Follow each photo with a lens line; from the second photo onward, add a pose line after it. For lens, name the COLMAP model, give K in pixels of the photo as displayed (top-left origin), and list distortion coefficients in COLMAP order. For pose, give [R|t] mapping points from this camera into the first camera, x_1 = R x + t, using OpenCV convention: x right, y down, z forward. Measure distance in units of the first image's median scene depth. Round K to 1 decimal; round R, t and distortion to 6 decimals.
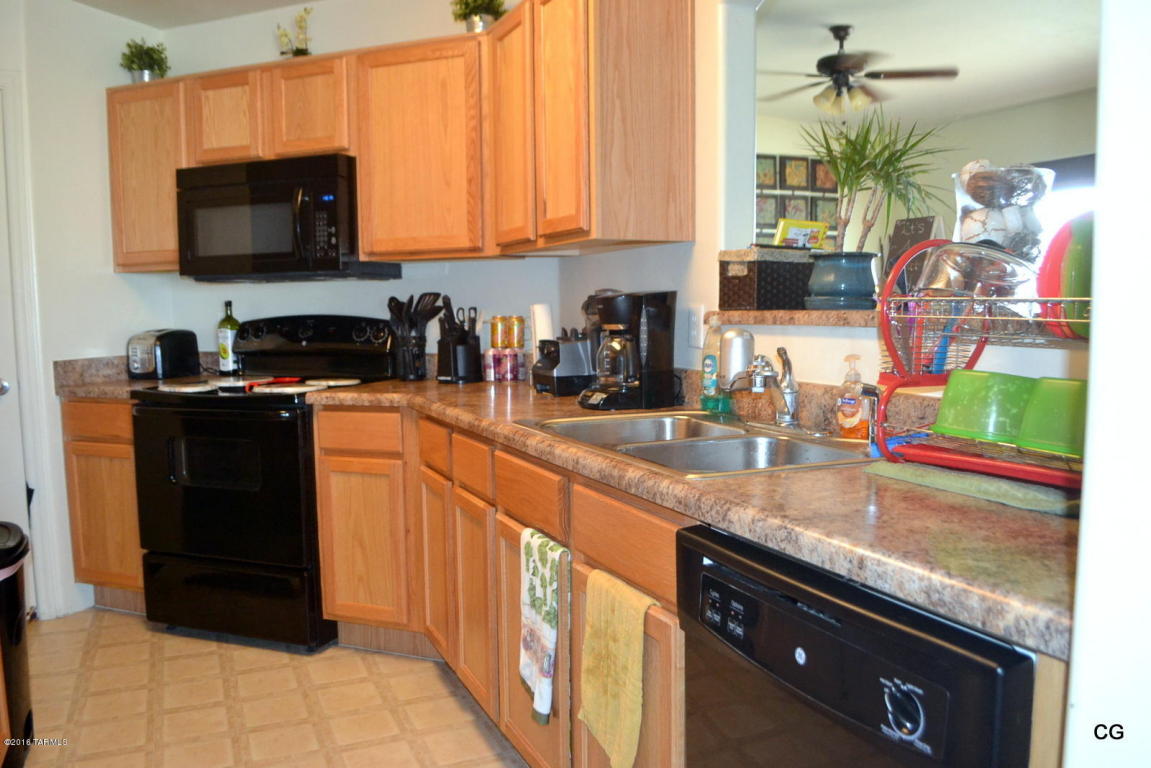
lens RADIAL K [[923.1, 0, 580.1], [0, 923.1, 386.5], [0, 0, 1]] dist [-0.093766, 0.020972]
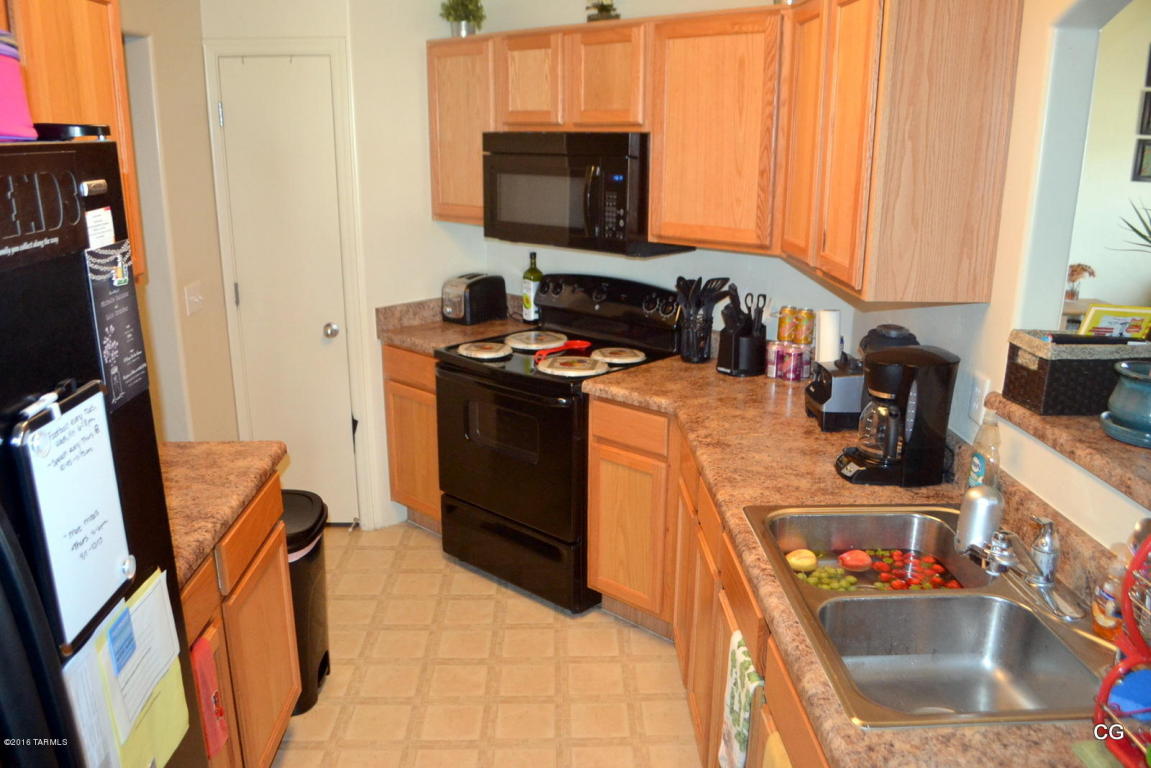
lens RADIAL K [[923.1, 0, 574.8], [0, 923.1, 385.5], [0, 0, 1]] dist [-0.093766, 0.020972]
pose [[0.922895, 0.119342, -0.366090, 0.067355], [-0.051176, 0.980339, 0.190568, -0.175838], [0.381635, -0.157139, 0.910858, 0.053951]]
